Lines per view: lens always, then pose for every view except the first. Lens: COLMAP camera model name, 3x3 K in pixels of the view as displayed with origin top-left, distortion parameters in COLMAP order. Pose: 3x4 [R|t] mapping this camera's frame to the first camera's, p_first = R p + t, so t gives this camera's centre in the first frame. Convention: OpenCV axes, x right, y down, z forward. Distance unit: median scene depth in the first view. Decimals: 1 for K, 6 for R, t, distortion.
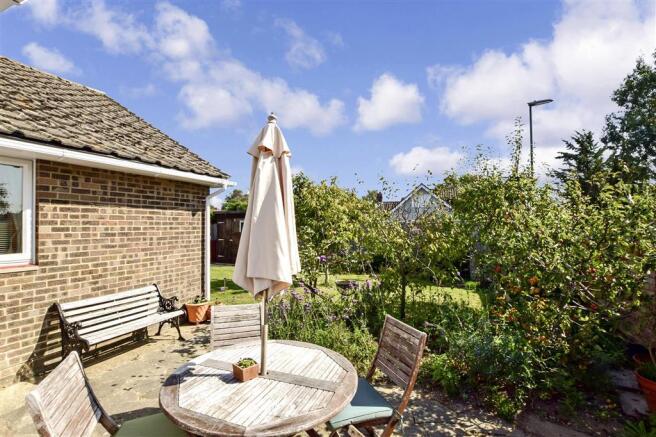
lens RADIAL K [[292.4, 0, 328.0], [0, 292.4, 218.5], [0, 0, 1]] dist [-0.019130, -0.000101]
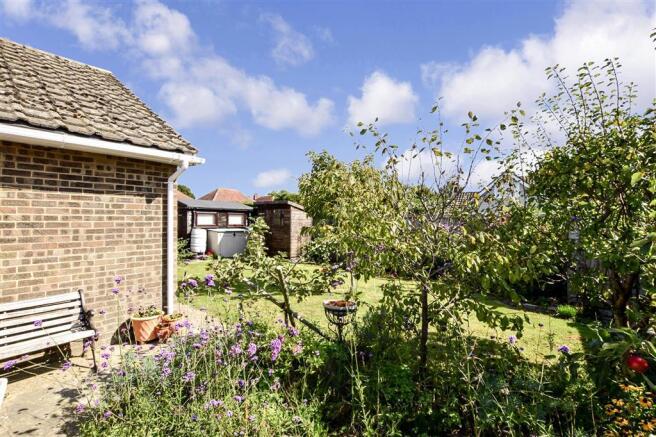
lens RADIAL K [[292.4, 0, 328.0], [0, 292.4, 218.5], [0, 0, 1]] dist [-0.019130, -0.000101]
pose [[0.968295, 0.012931, -0.249476, 0.224176], [-0.006852, 0.999658, 0.025220, 0.011376], [0.249717, -0.022711, 0.968052, 0.415556]]
